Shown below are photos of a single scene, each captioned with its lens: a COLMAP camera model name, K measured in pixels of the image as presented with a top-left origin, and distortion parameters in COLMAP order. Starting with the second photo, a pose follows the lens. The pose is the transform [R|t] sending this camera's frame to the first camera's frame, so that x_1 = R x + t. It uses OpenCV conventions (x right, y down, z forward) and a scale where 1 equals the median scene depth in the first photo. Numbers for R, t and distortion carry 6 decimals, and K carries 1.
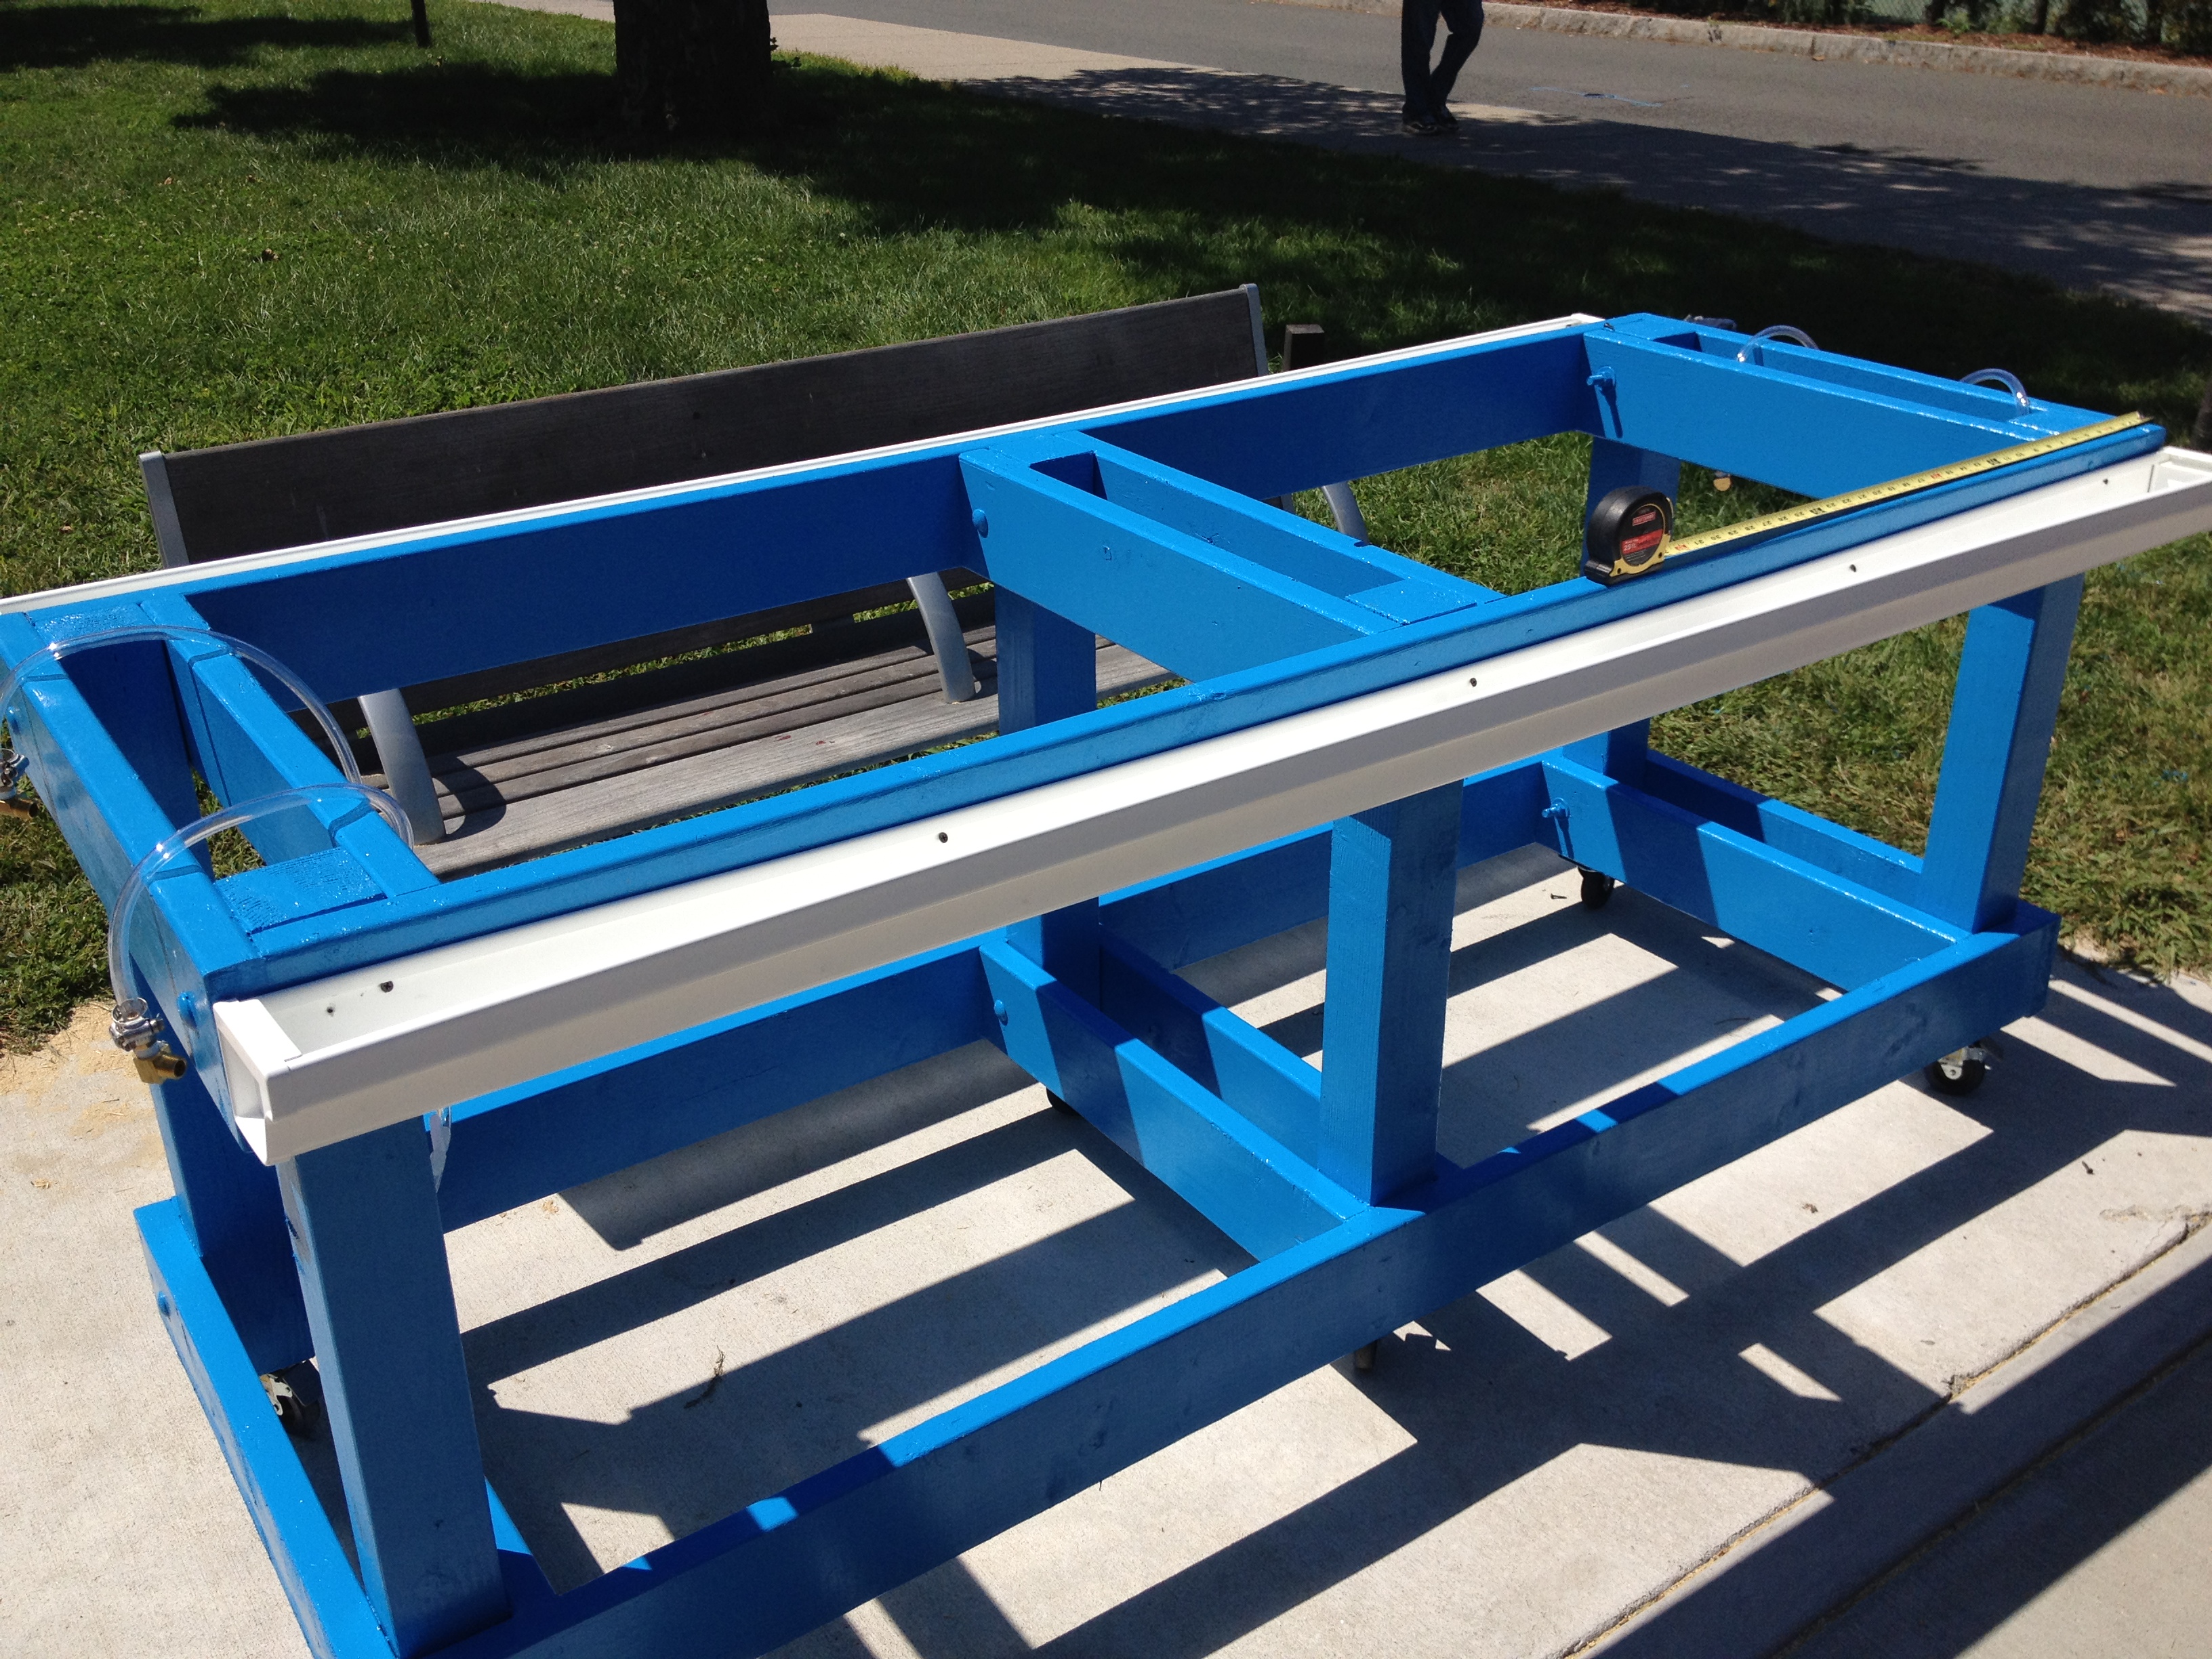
lens RADIAL K [[2071.2, 0, 1111.6], [0, 2071.2, 824.8], [0, 0, 1]] dist [-0.028943, 0.000000]
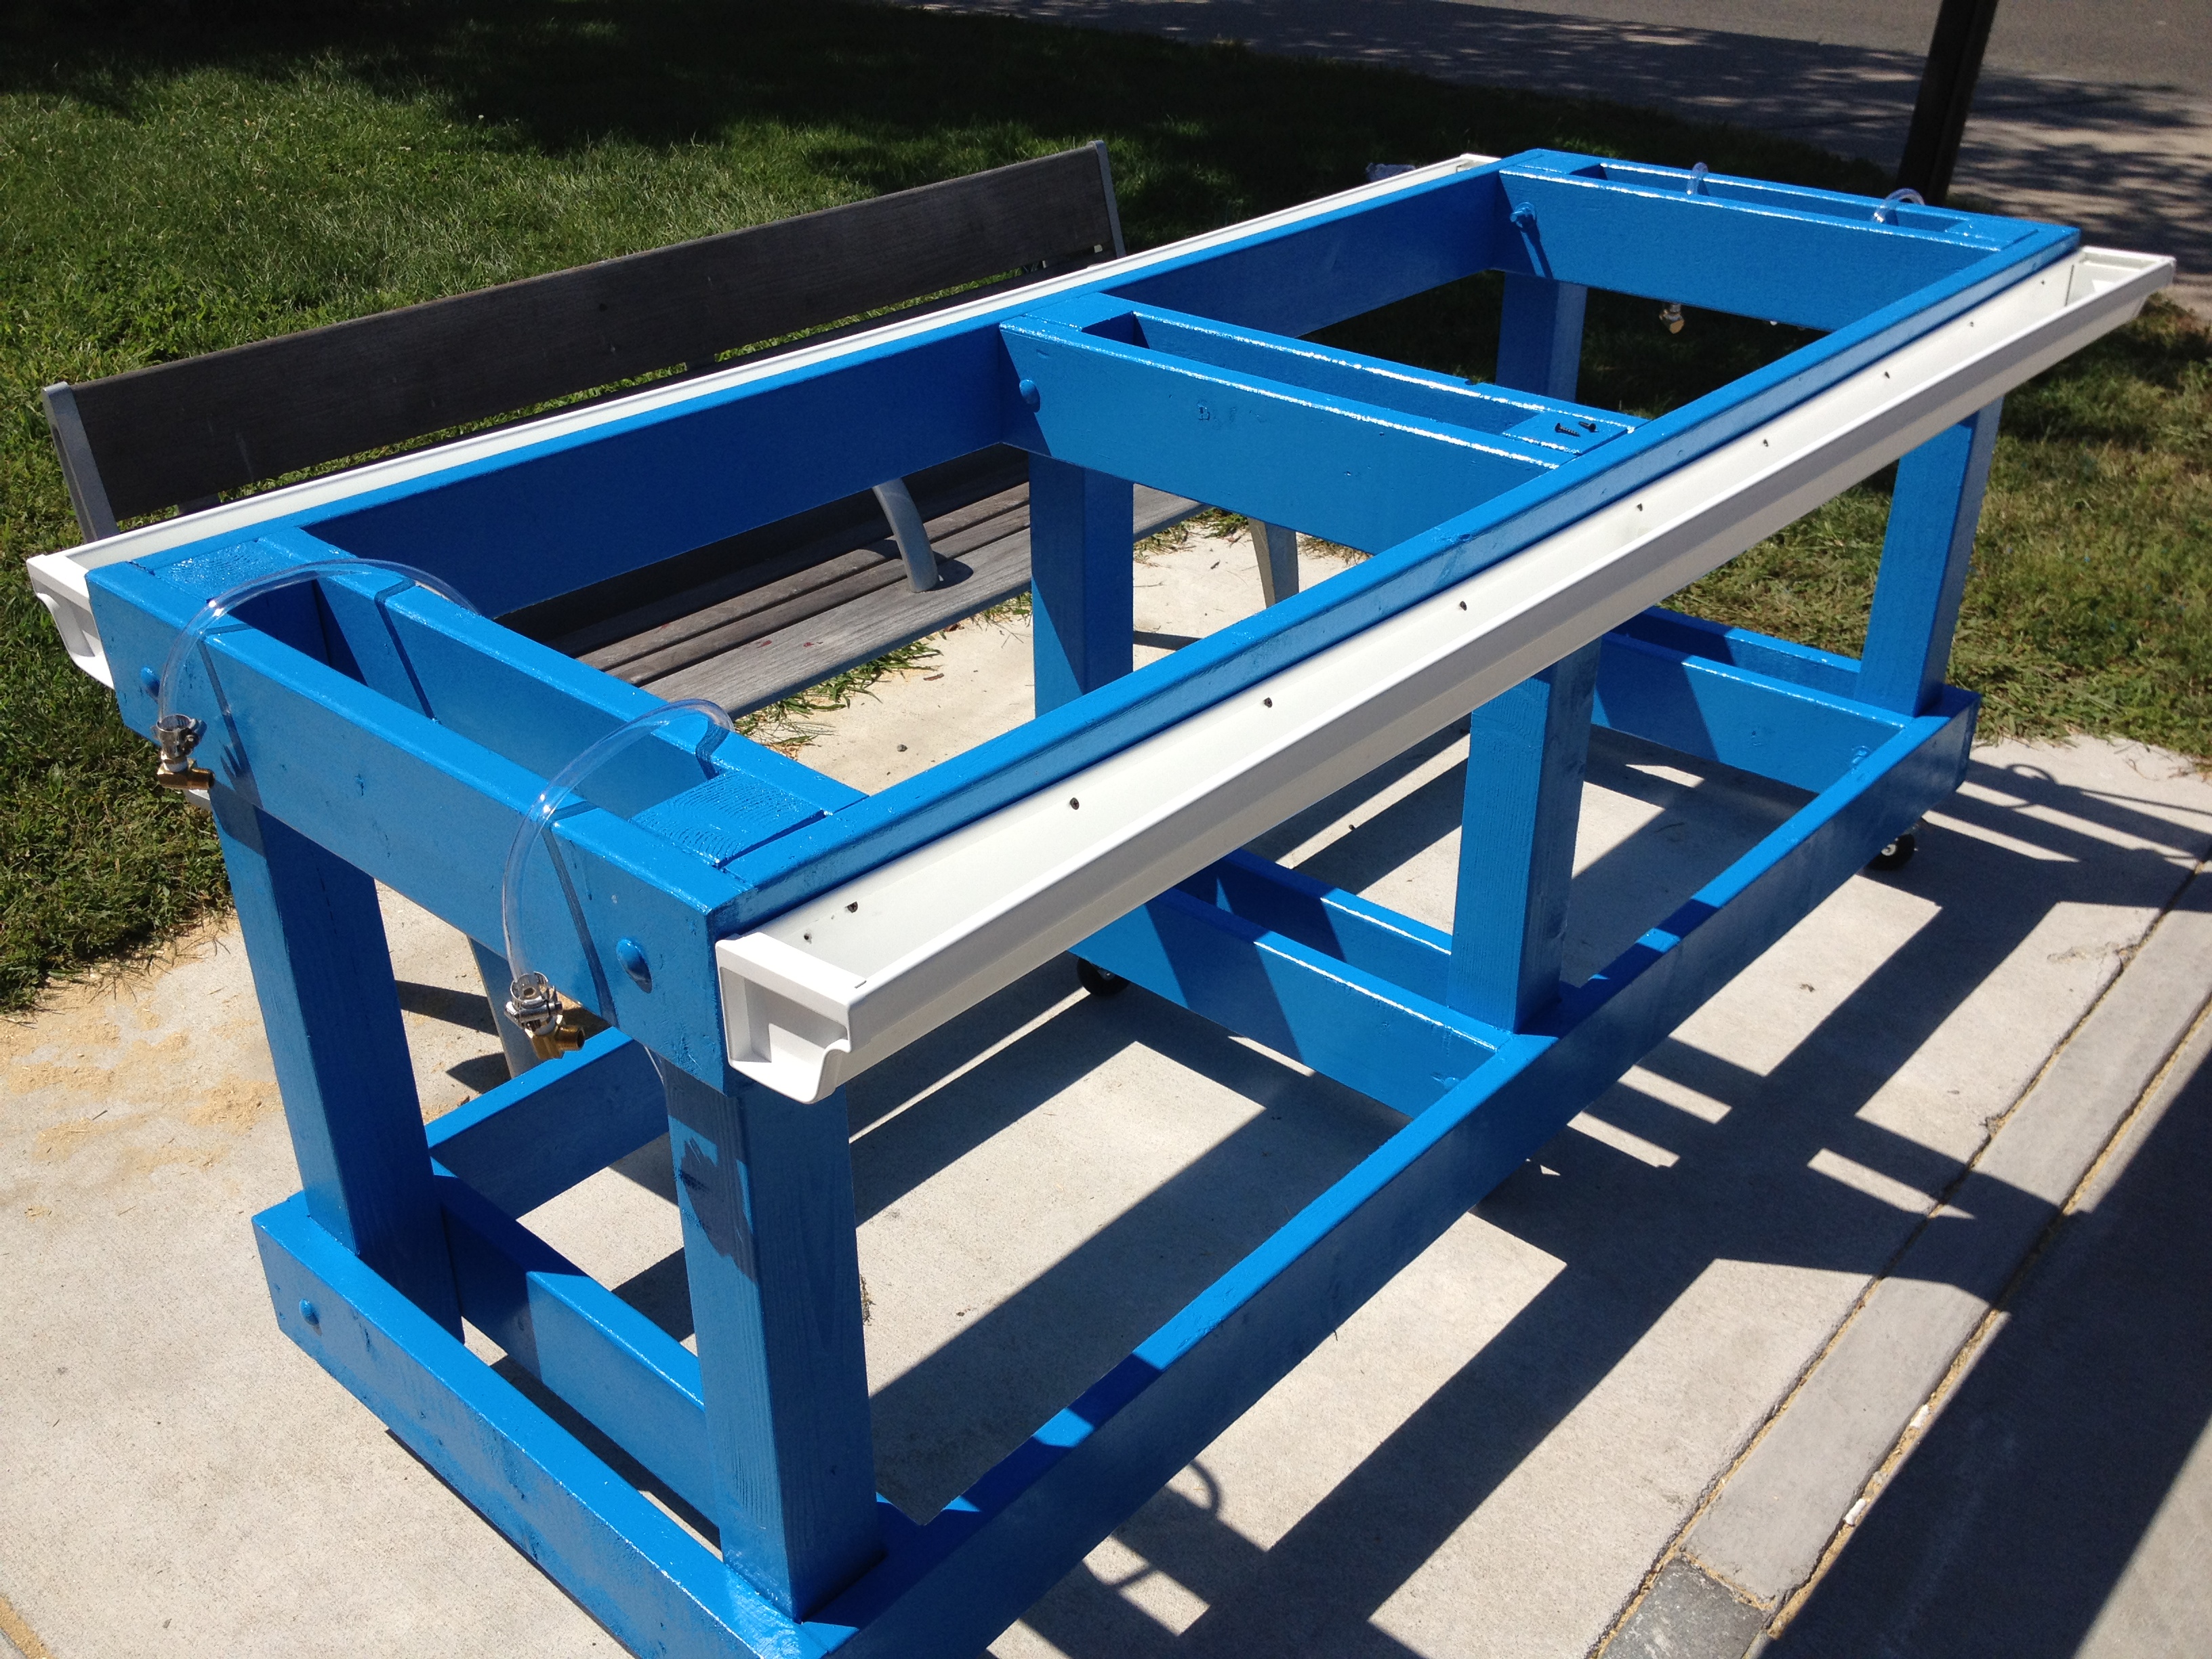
lens RADIAL K [[2071.2, 0, 1106.6], [0, 2071.2, 847.2], [0, 0, 1]] dist [-0.028943, 0.000000]
pose [[0.971889, -0.115682, 0.205059, -0.213641], [0.101889, 0.991840, 0.076629, -0.005325], [-0.212251, -0.053581, 0.975745, 0.033946]]
